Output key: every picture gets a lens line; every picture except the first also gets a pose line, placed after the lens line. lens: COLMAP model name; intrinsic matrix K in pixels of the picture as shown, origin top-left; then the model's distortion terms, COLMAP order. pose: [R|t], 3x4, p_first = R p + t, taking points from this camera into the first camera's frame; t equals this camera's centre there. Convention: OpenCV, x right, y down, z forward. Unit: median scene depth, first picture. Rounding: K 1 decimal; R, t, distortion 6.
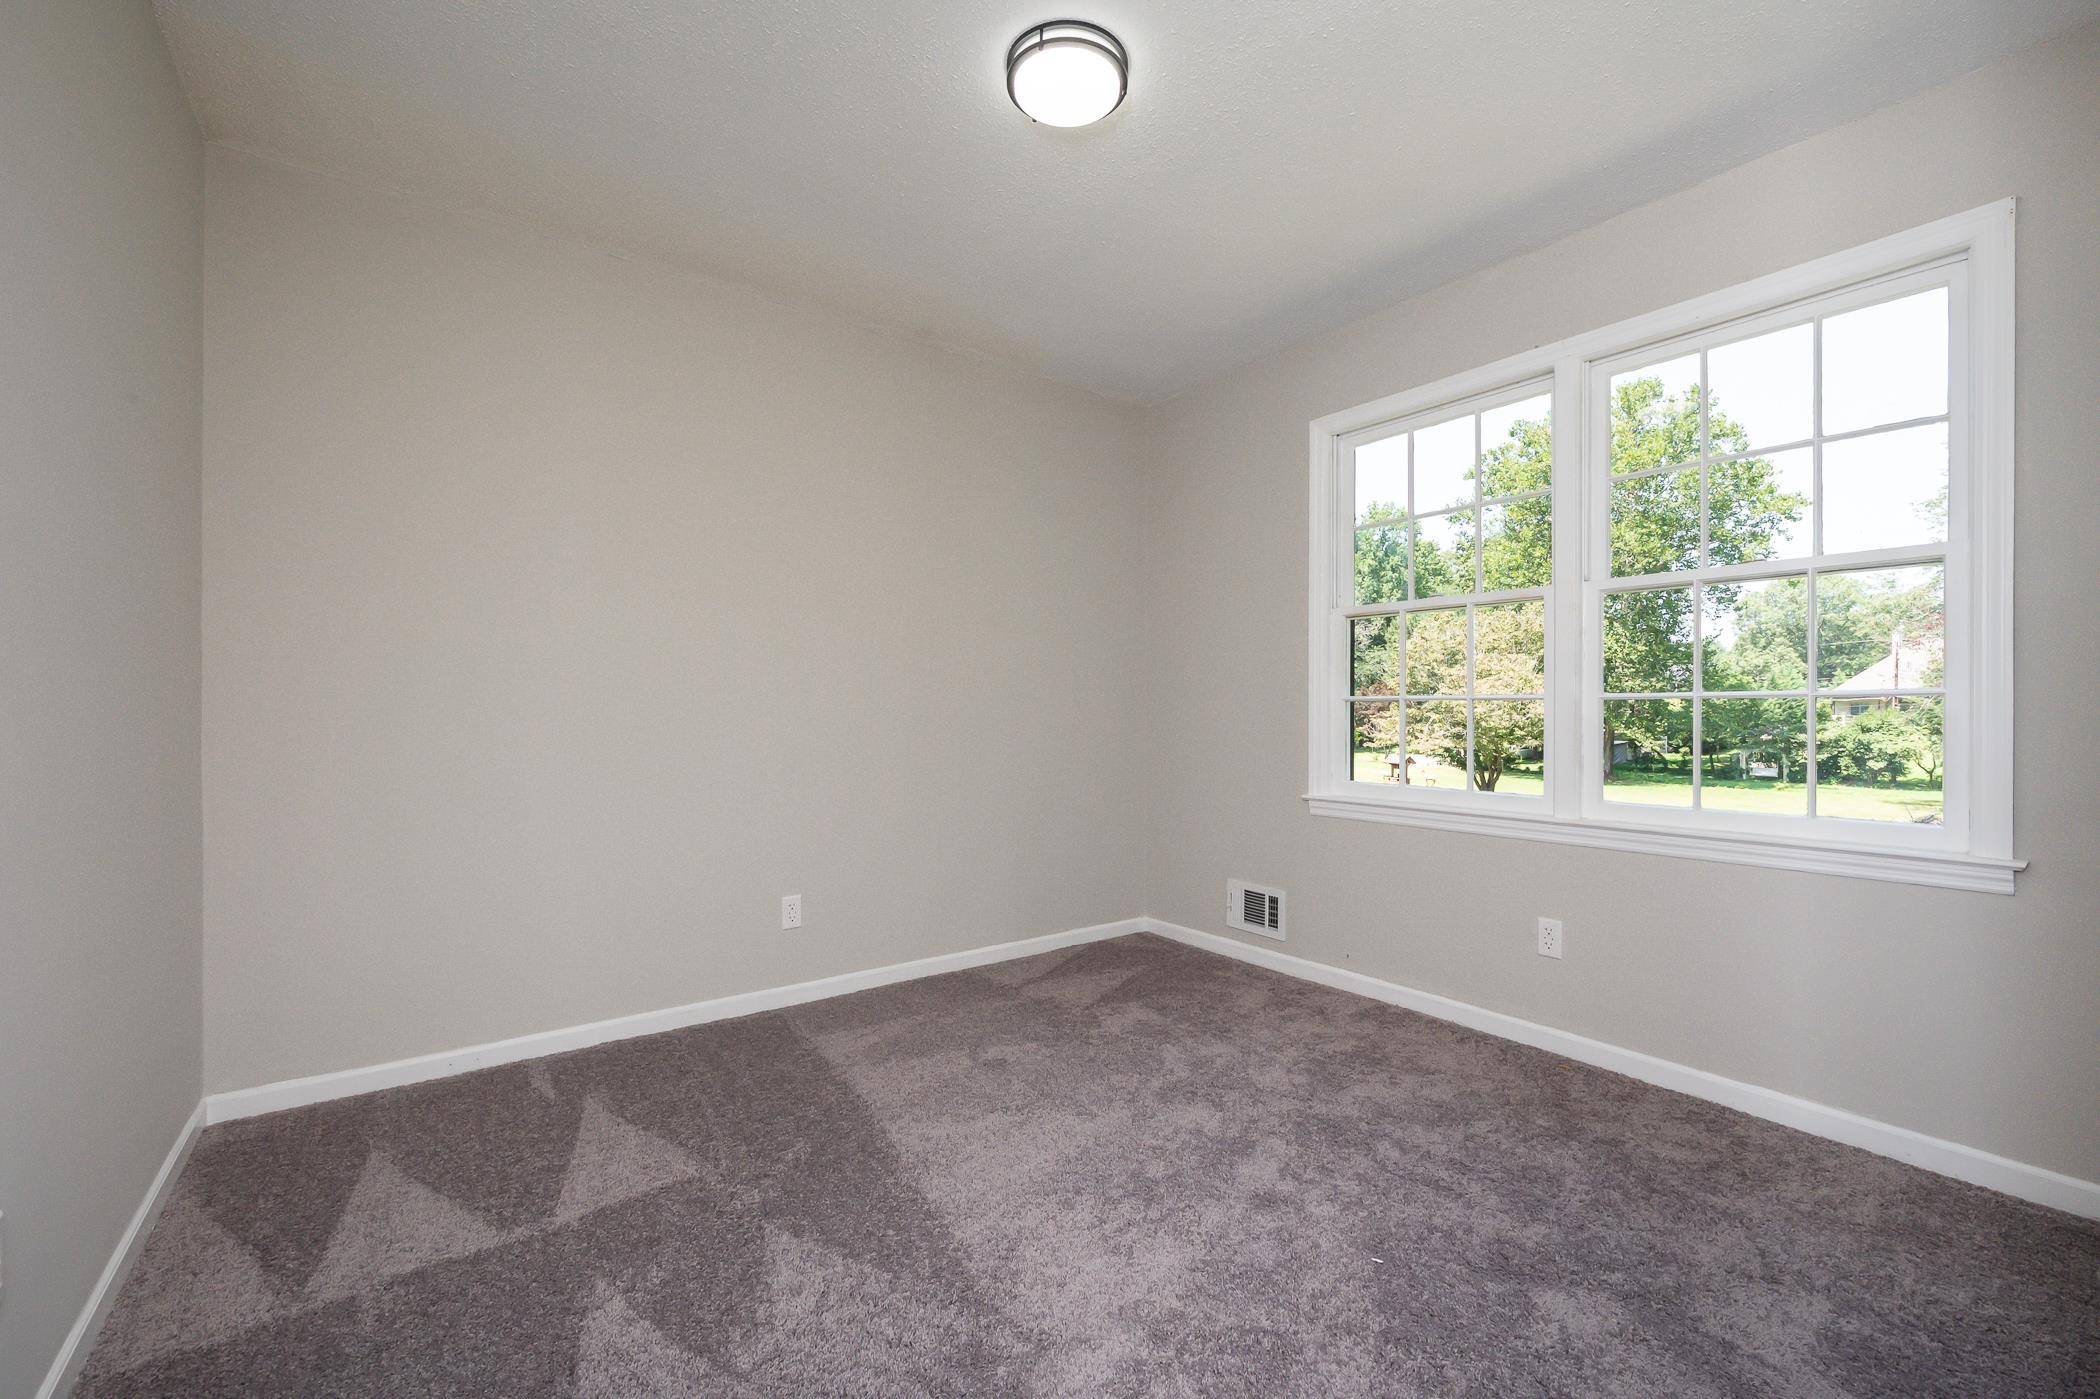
lens RADIAL K [[897.5, 0, 1059.9], [0, 897.5, 705.7], [0, 0, 1]] dist [-0.000807, 0.000358]
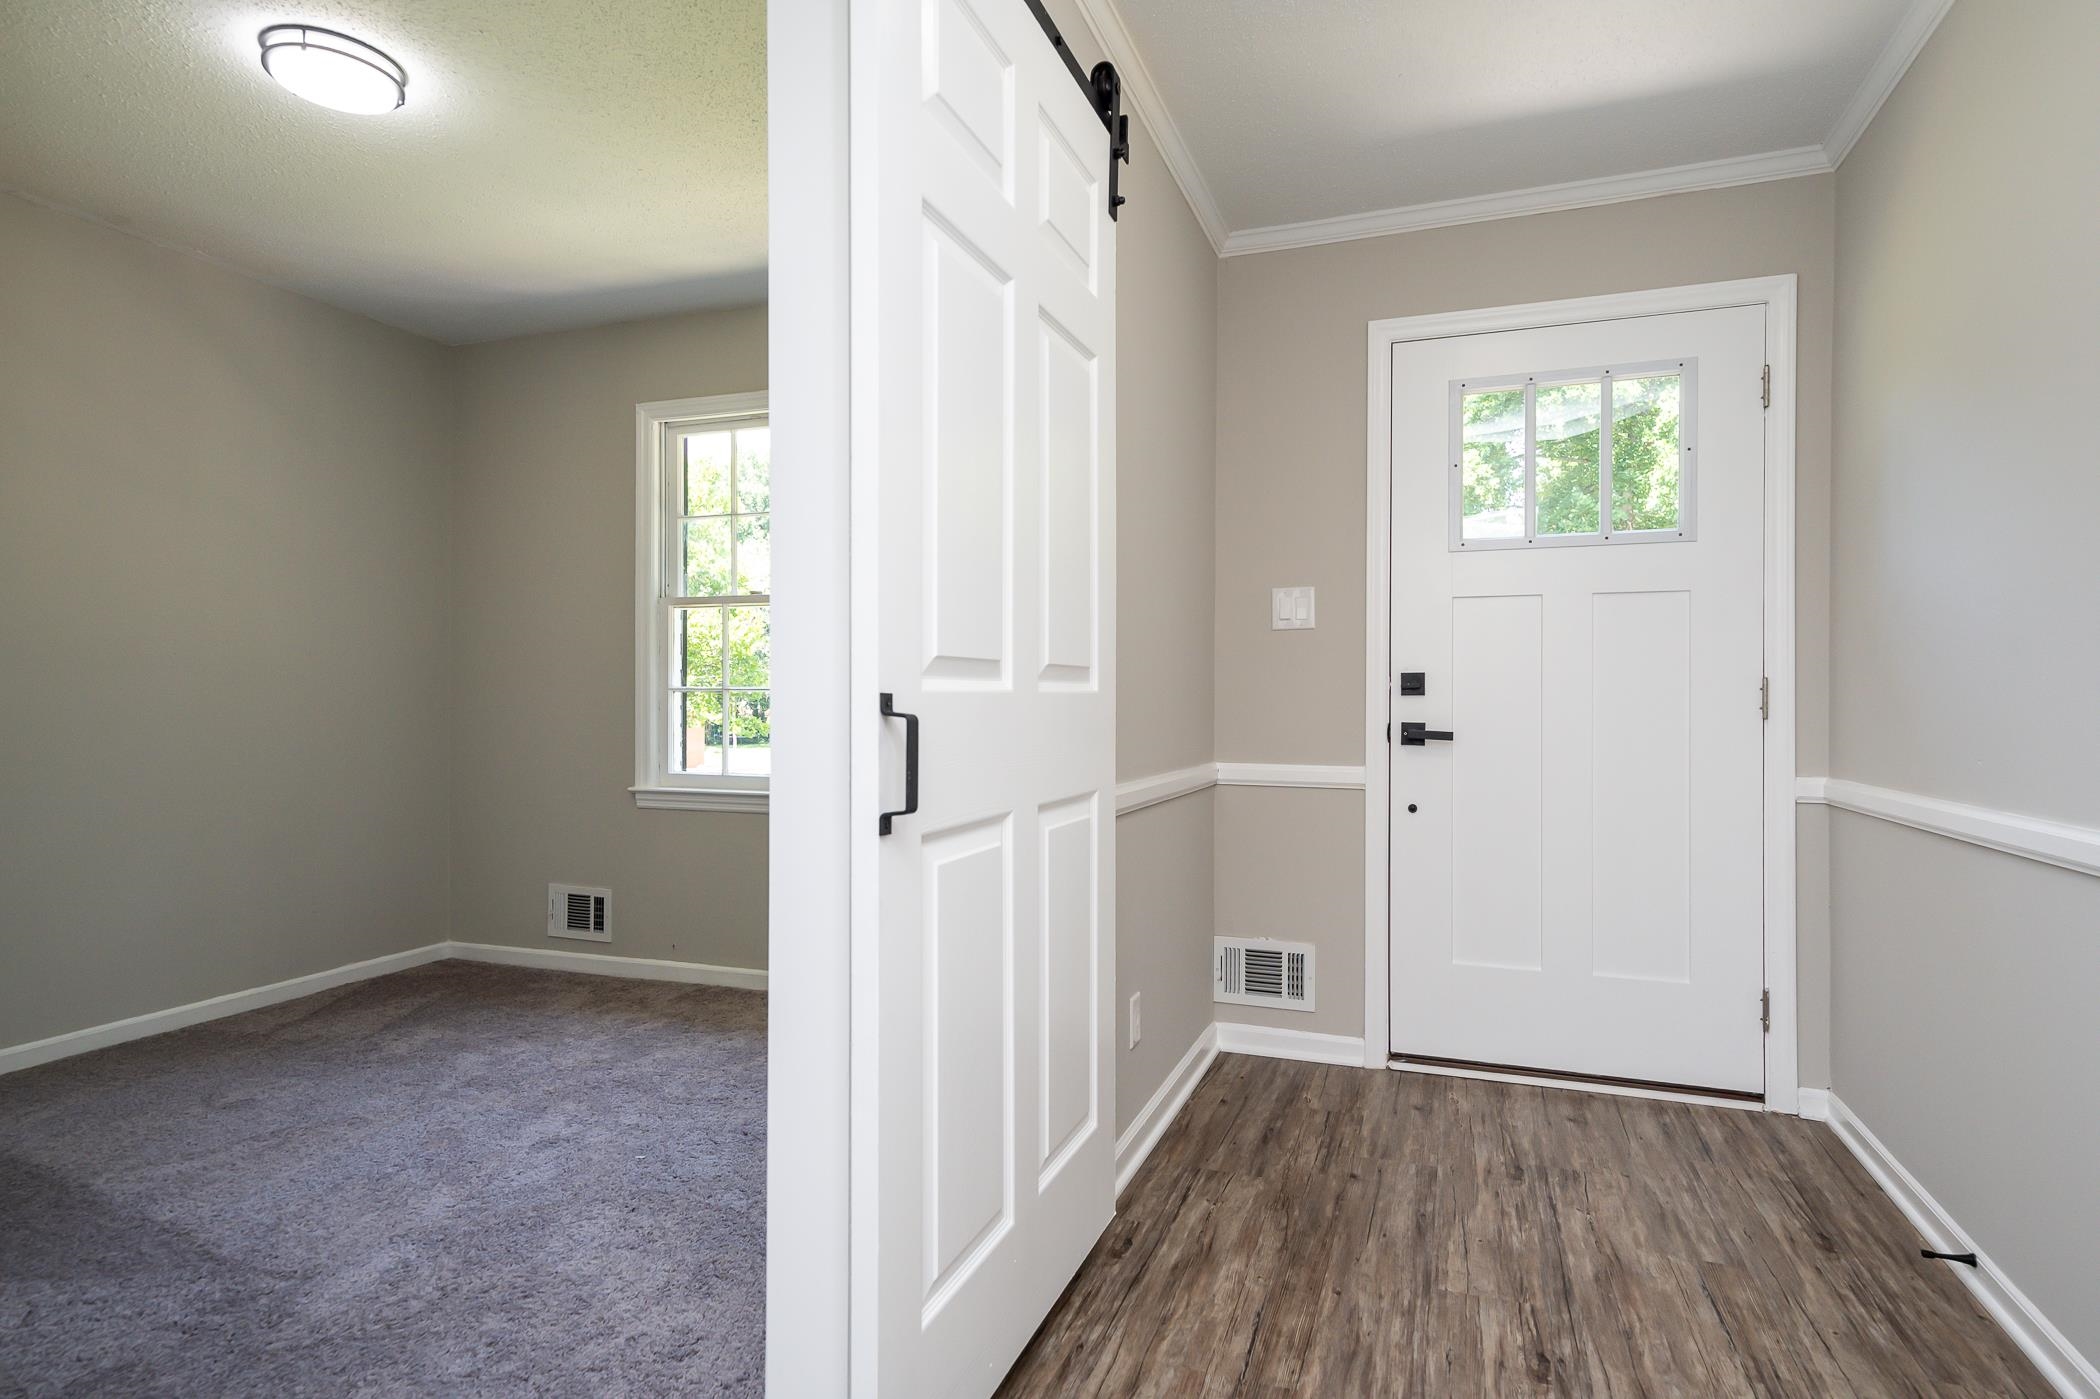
lens RADIAL K [[1095.6, 0, 1049.4], [0, 1095.6, 697.1], [0, 0, 1]] dist [0.007405, 0.000960]
pose [[0.836618, -0.000146, 0.547786, 0.000731], [-0.003291, 0.999981, 0.005292, -0.007956], [-0.547777, -0.006230, 0.836601, -0.272536]]
